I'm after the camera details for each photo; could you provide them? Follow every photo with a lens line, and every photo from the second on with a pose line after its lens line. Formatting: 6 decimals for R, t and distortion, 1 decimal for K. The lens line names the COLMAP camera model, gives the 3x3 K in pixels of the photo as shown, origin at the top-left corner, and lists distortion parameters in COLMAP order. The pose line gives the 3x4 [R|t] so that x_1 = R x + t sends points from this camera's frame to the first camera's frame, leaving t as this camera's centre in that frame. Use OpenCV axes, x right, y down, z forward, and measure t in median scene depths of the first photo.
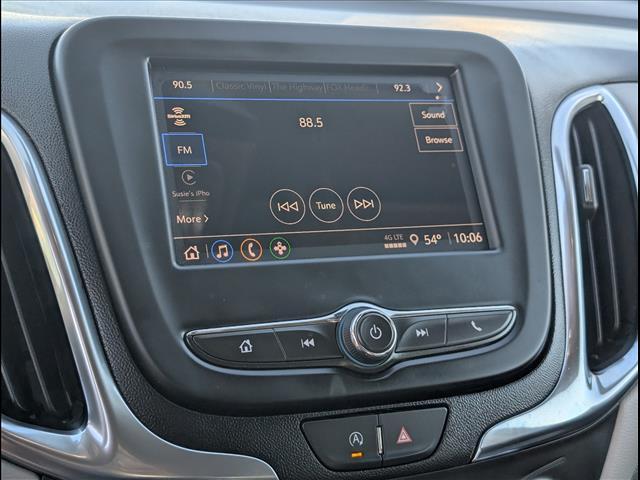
lens RADIAL K [[919.7, 0, 316.9], [0, 919.7, 245.9], [0, 0, 1]] dist [0.079574, 0.000000]
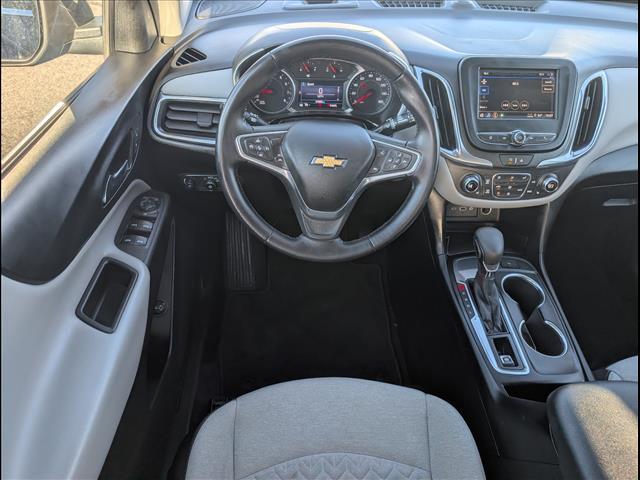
lens RADIAL K [[446.4, 0, 320.3], [0, 446.4, 238.8], [0, 0, 1]] dist [-0.007510, -0.000405]
pose [[0.947613, 0.181421, -0.262901, -0.196747], [-0.059801, 0.909261, 0.411908, -0.286878], [0.313774, -0.374608, 0.872476, -1.364725]]
